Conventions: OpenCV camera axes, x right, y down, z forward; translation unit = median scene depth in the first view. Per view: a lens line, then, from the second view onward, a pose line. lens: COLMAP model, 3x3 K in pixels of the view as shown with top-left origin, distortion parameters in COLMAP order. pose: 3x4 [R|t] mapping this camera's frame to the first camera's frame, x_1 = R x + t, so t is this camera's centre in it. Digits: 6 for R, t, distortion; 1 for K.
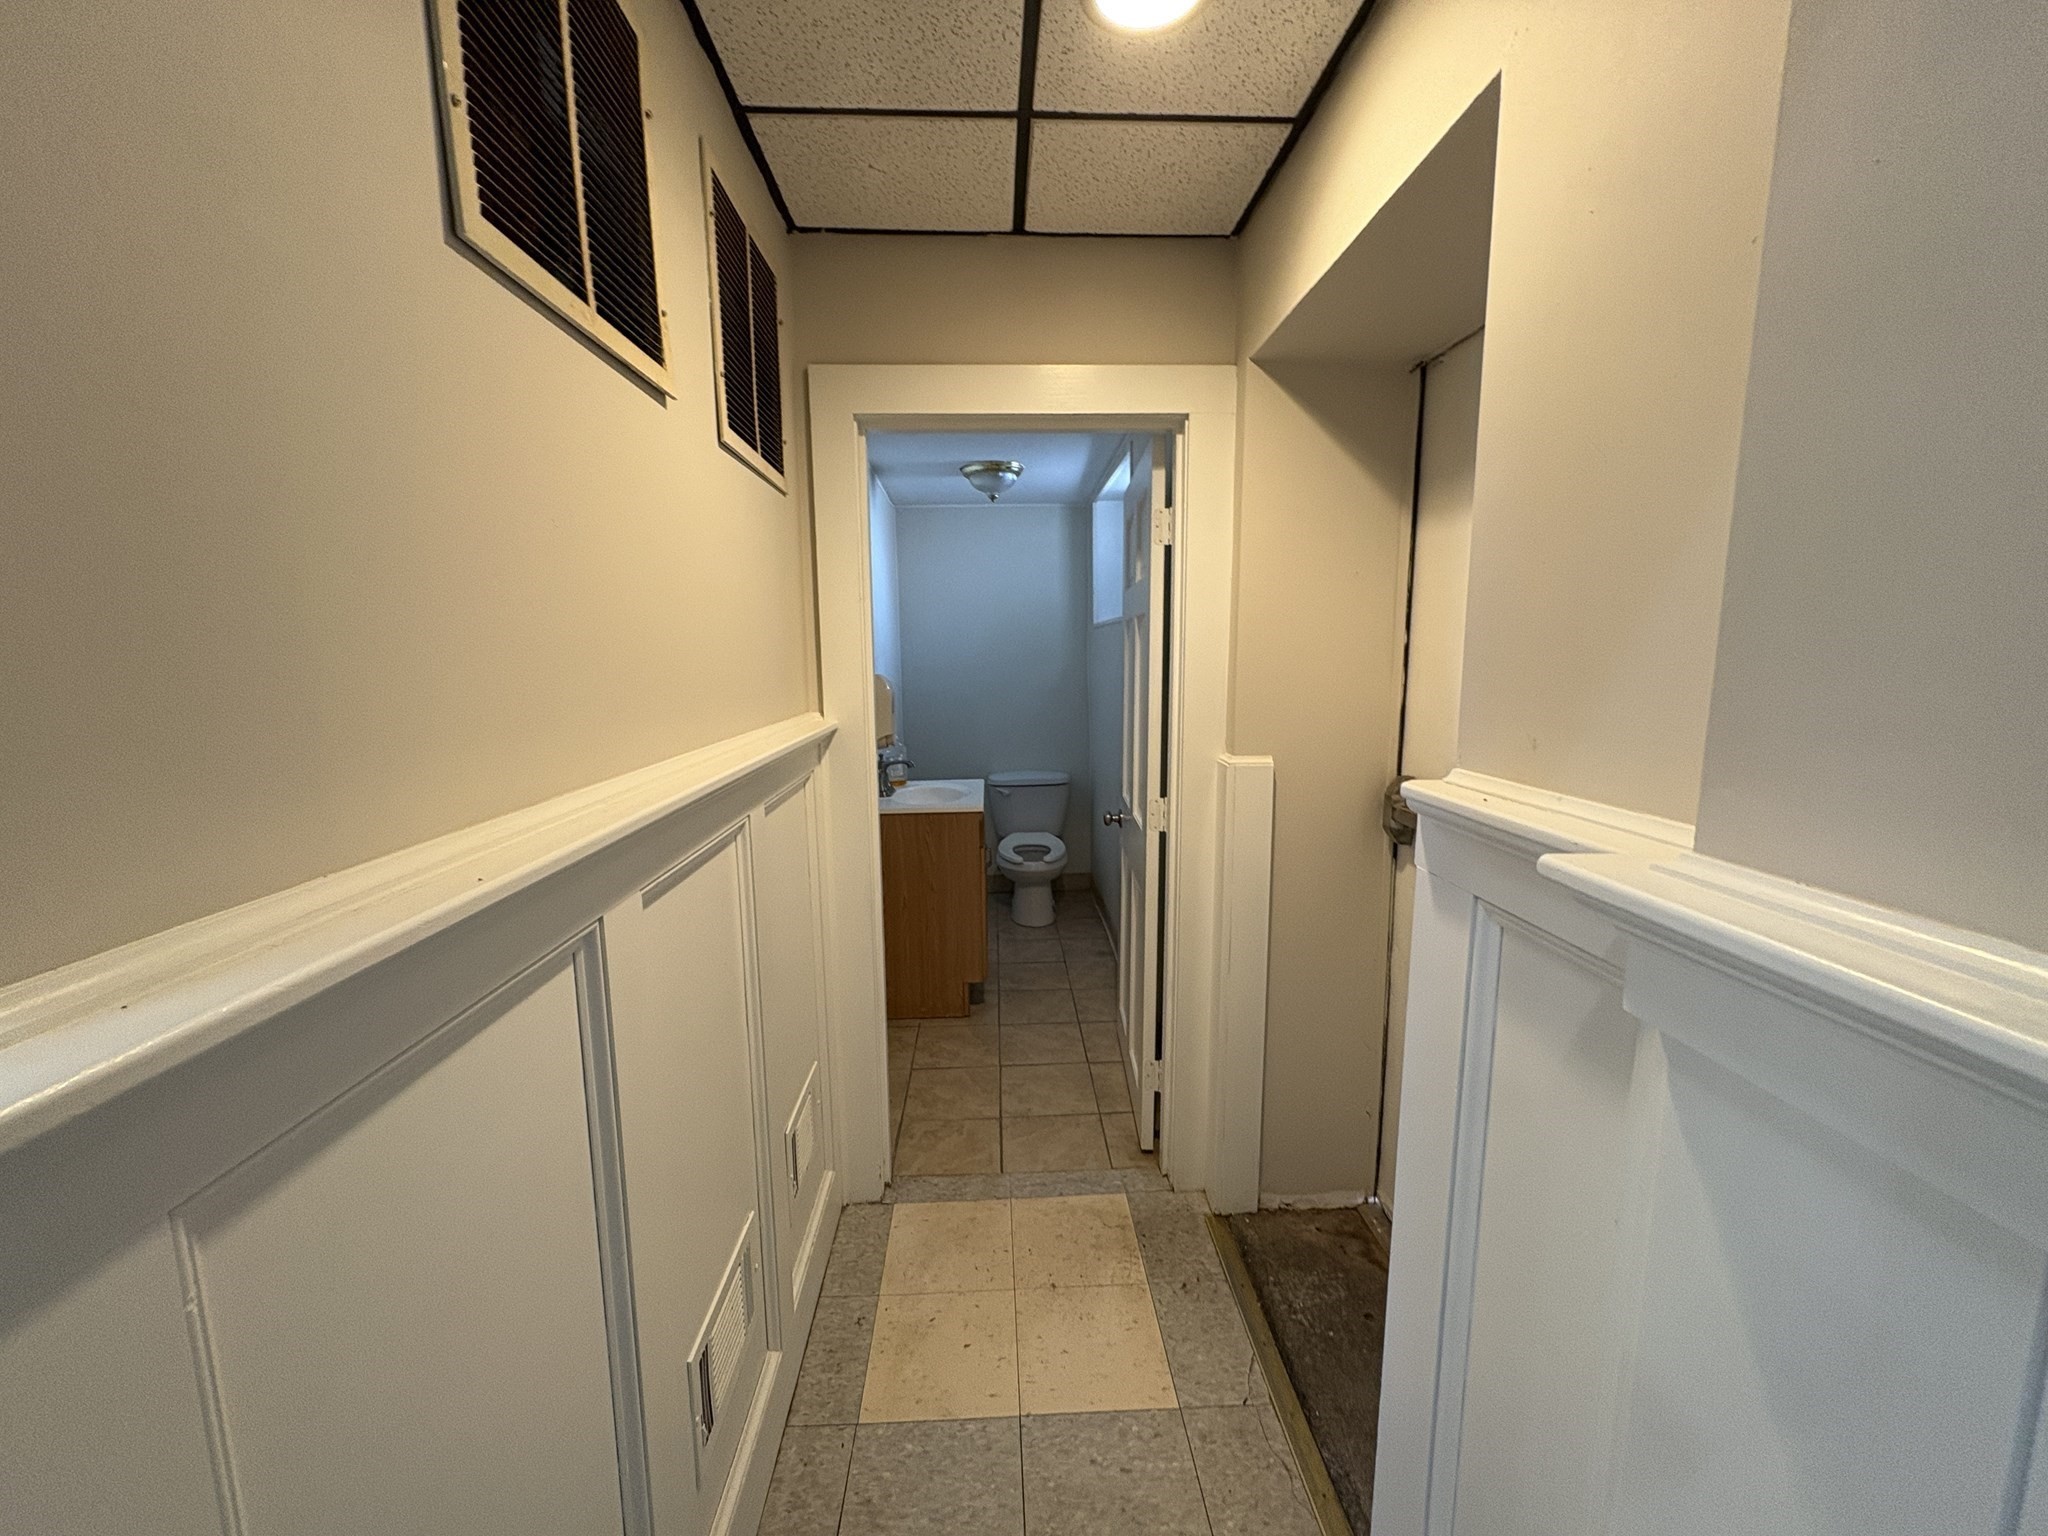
lens RADIAL K [[813.1, 0, 1024.3], [0, 813.1, 764.2], [0, 0, 1]] dist [-0.000222, 0.000506]
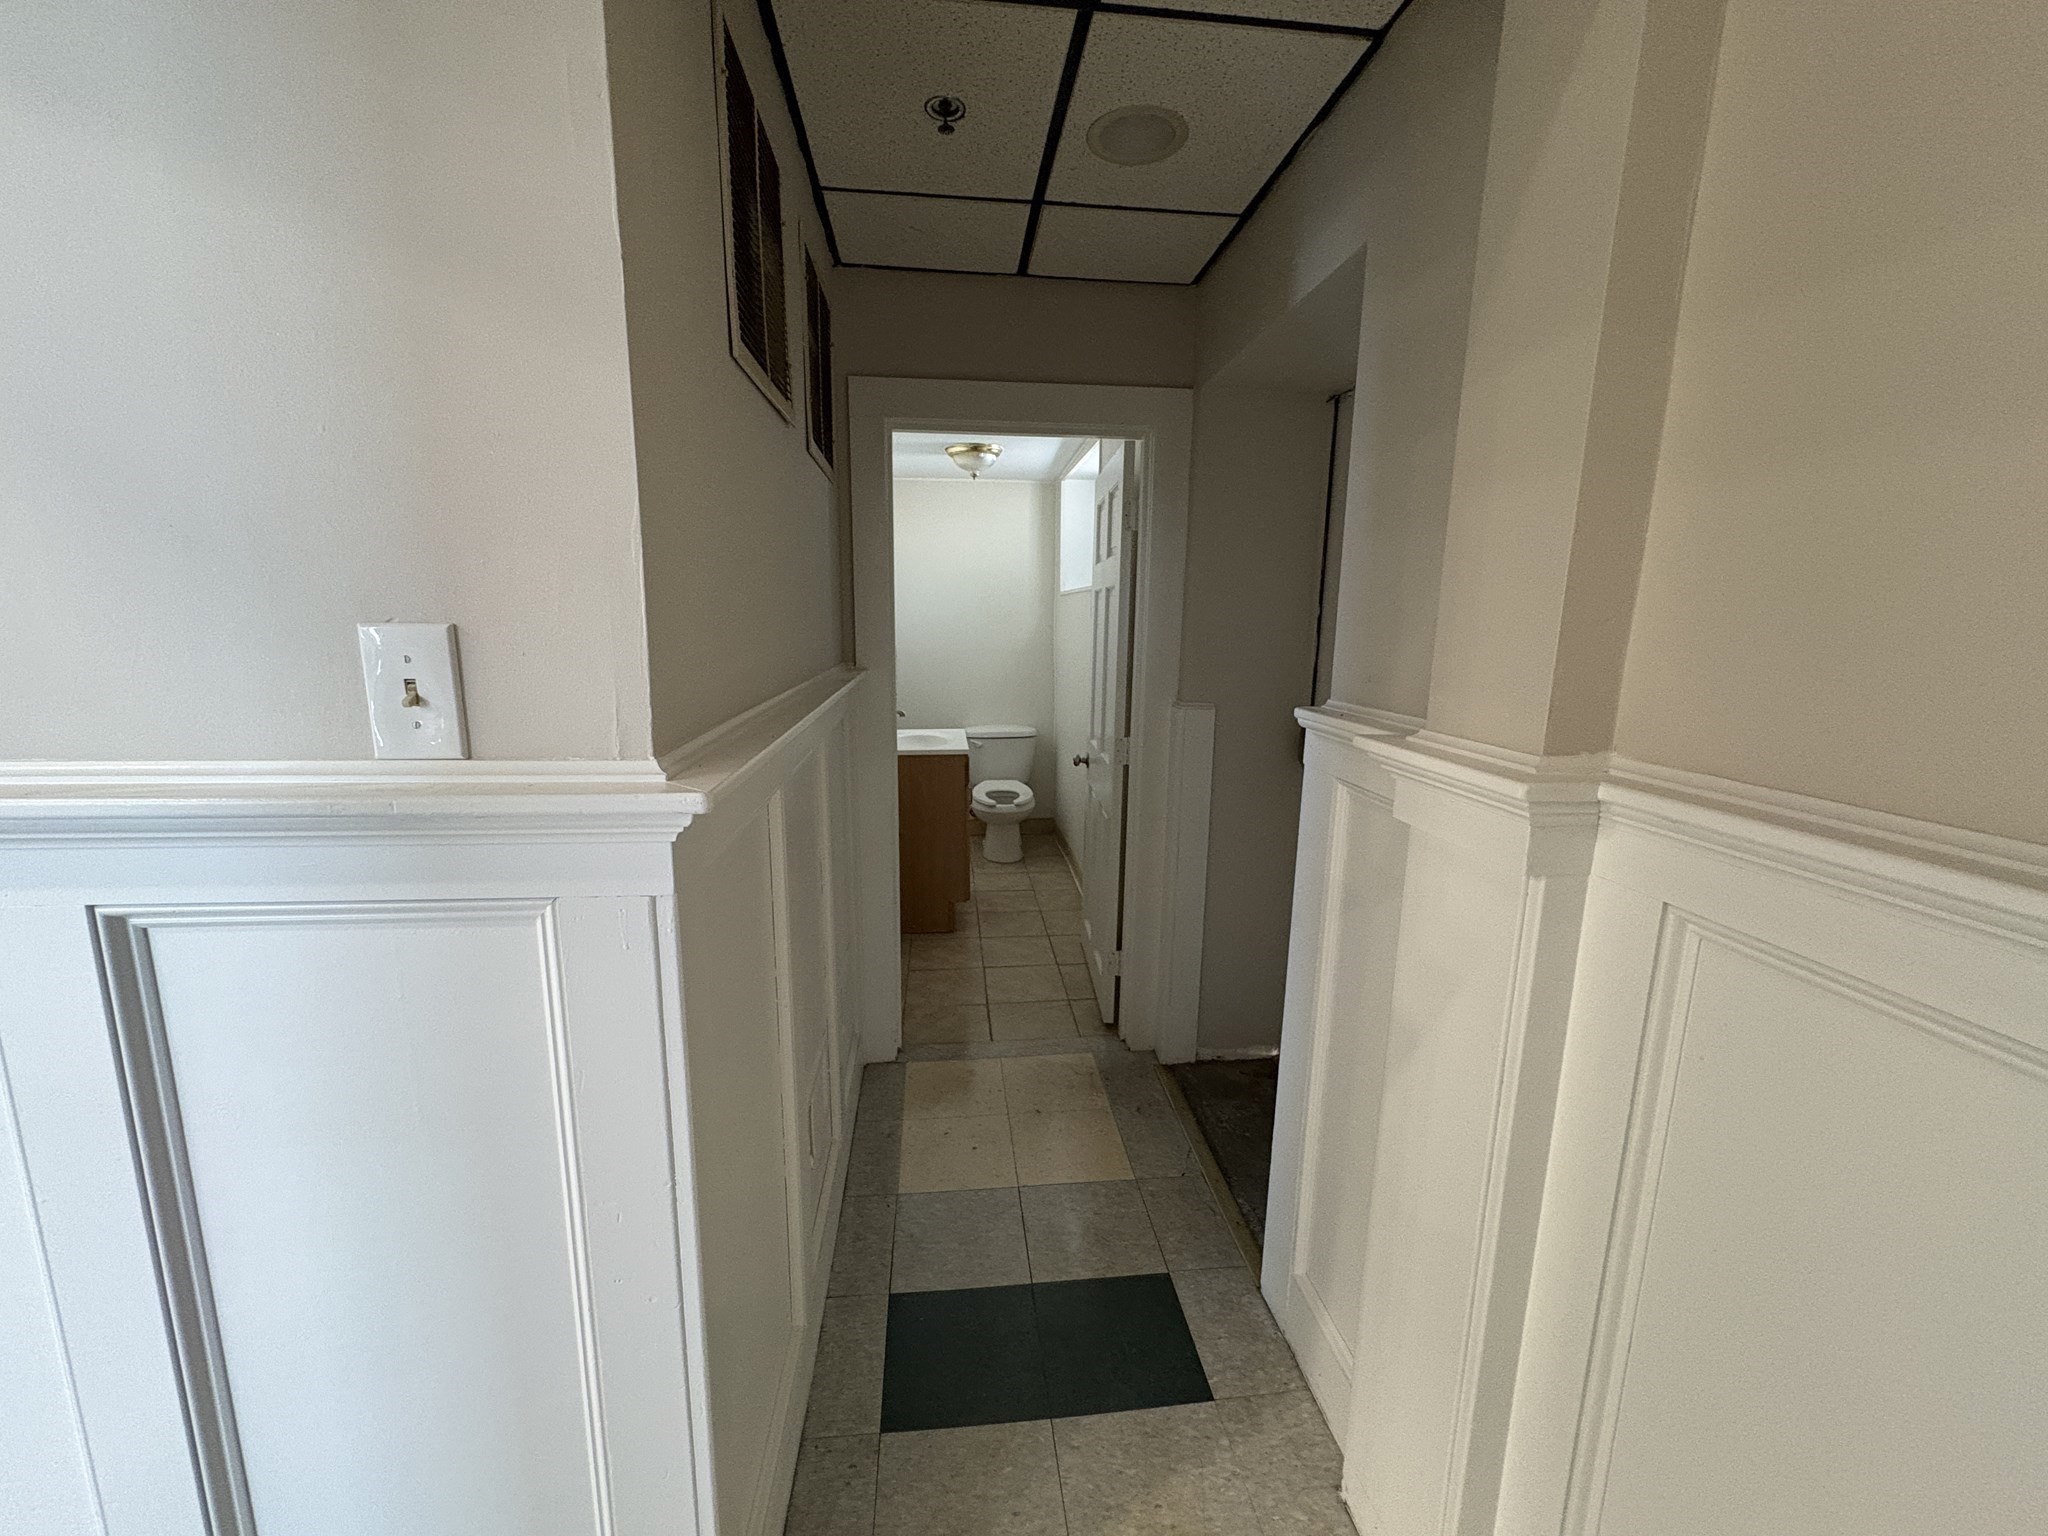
lens RADIAL K [[813.1, 0, 1022.8], [0, 813.1, 768.2], [0, 0, 1]] dist [-0.000222, 0.000506]
pose [[0.998148, 0.008387, 0.060248, -0.062434], [-0.011230, 0.998832, 0.046995, 0.032803], [-0.059784, -0.047585, 0.997077, -0.228844]]
